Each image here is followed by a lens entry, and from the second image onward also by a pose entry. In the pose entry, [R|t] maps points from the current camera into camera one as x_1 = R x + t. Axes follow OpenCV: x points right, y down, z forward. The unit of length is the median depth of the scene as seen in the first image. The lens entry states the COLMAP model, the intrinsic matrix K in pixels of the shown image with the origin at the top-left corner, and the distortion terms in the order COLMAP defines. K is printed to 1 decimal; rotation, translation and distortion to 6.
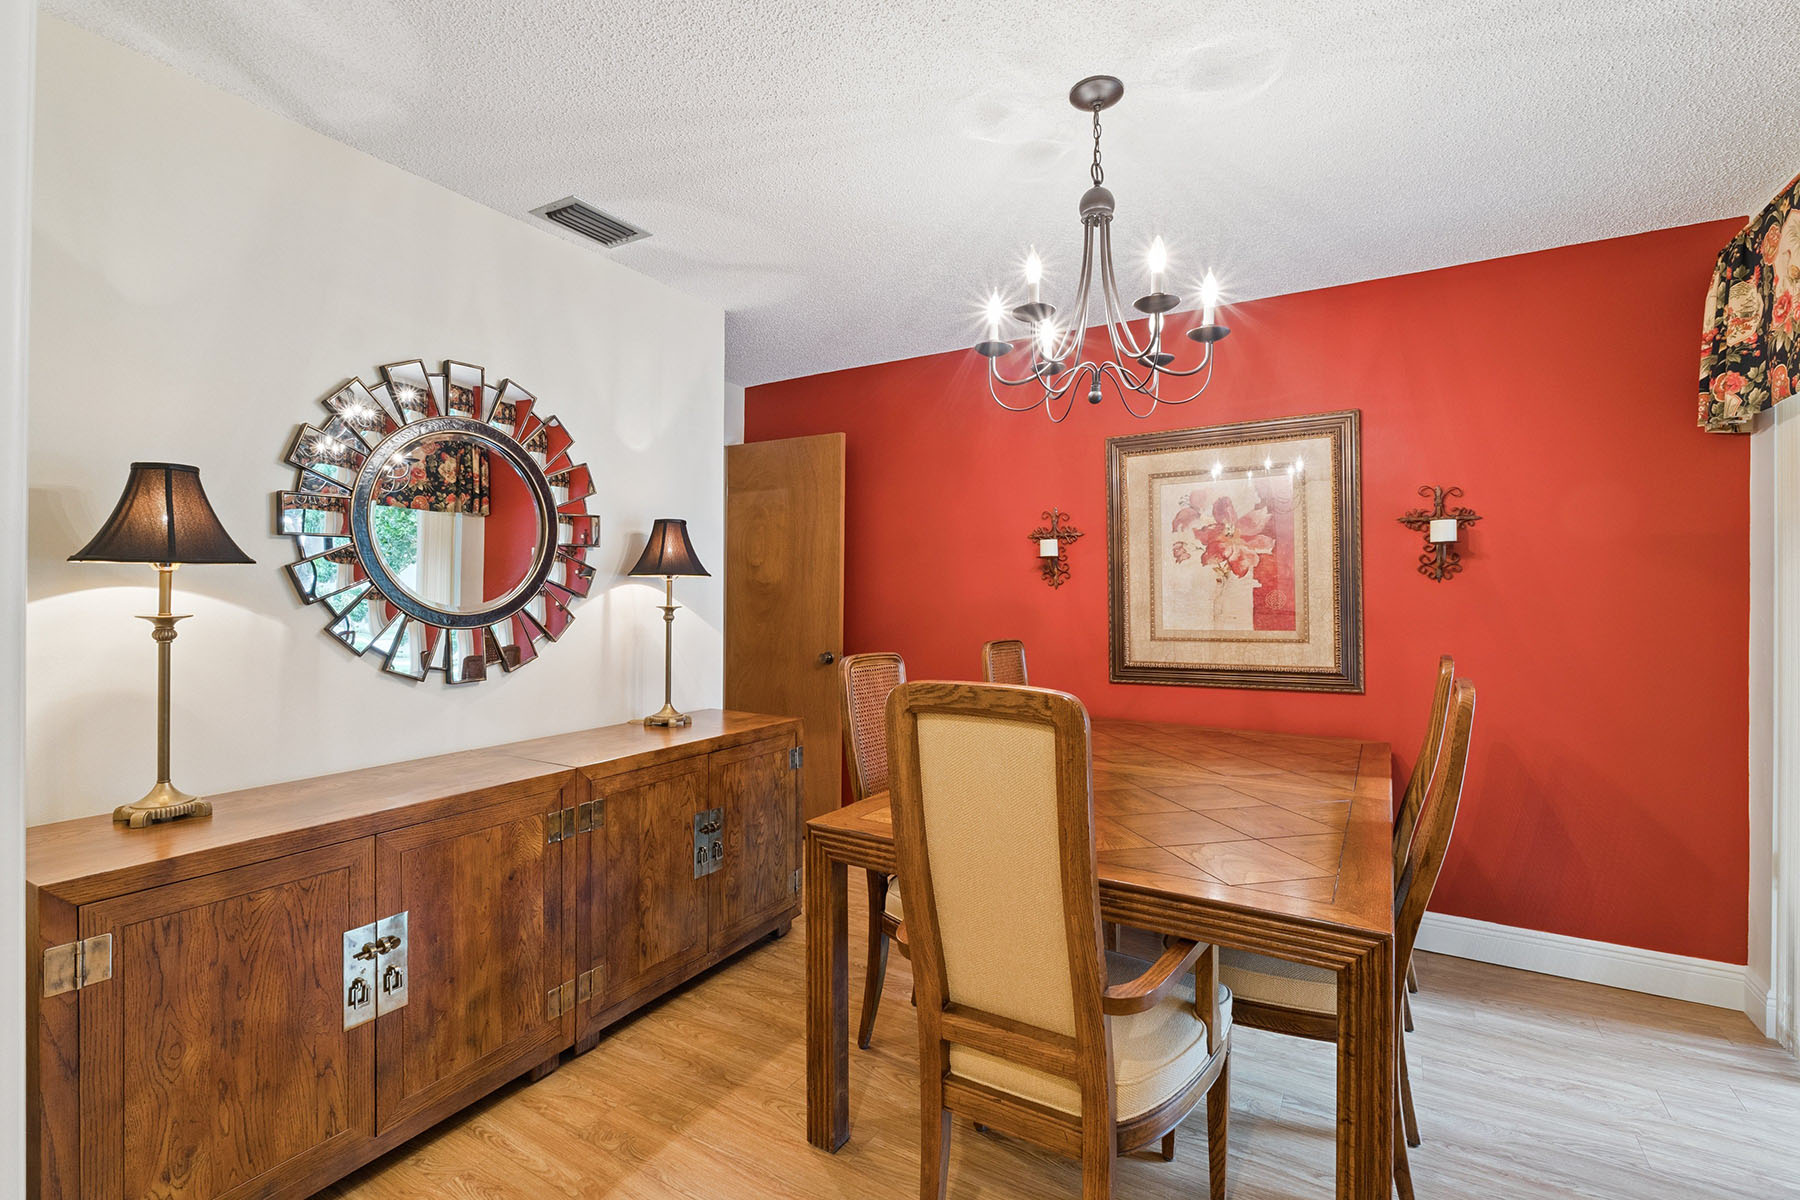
lens RADIAL K [[795.1, 0, 891.3], [0, 795.1, 583.3], [0, 0, 1]] dist [-0.003100, -0.000752]
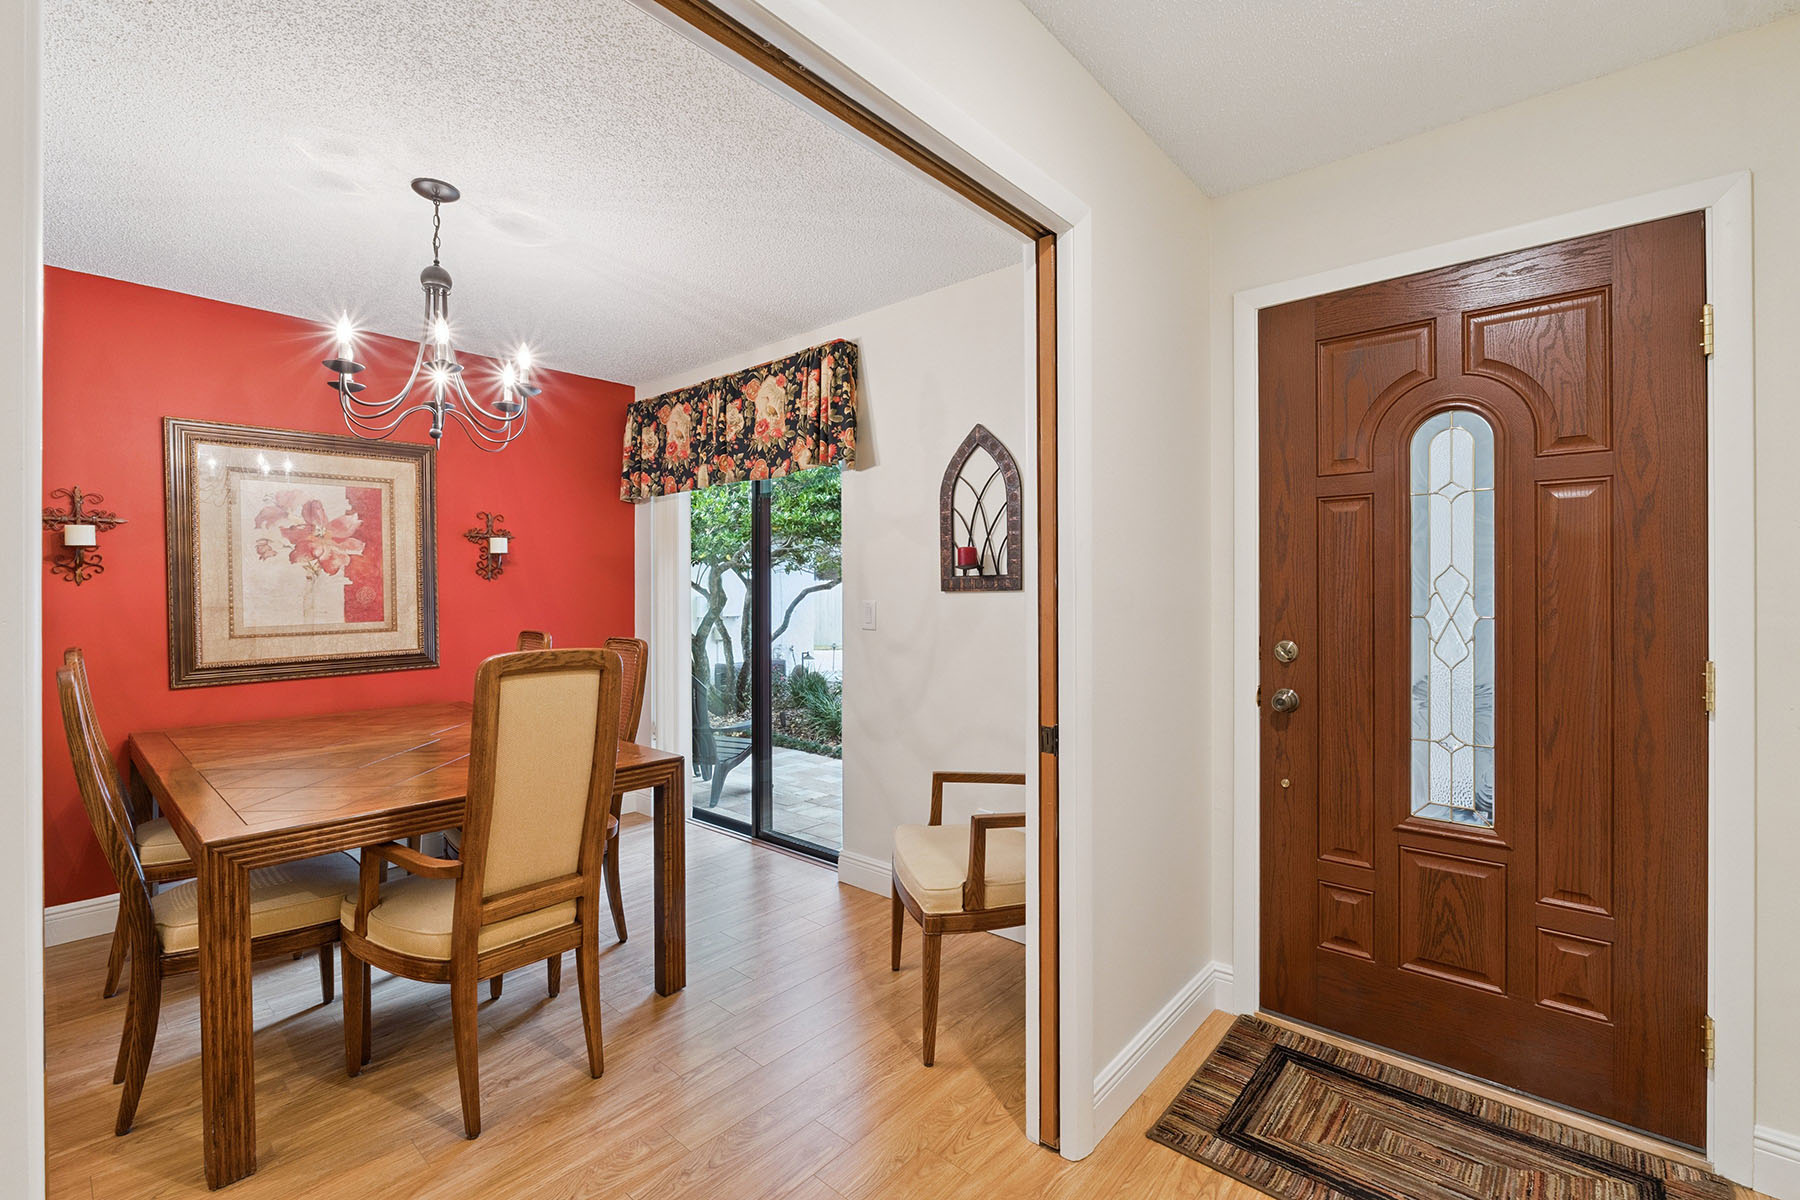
lens RADIAL K [[795.1, 0, 905.4], [0, 795.1, 595.8], [0, 0, 1]] dist [-0.003100, -0.000752]
pose [[0.173237, -0.012434, 0.984802, -0.514951], [-0.009411, 0.999854, 0.014280, -0.002186], [-0.984835, -0.011742, 0.173095, 0.029538]]
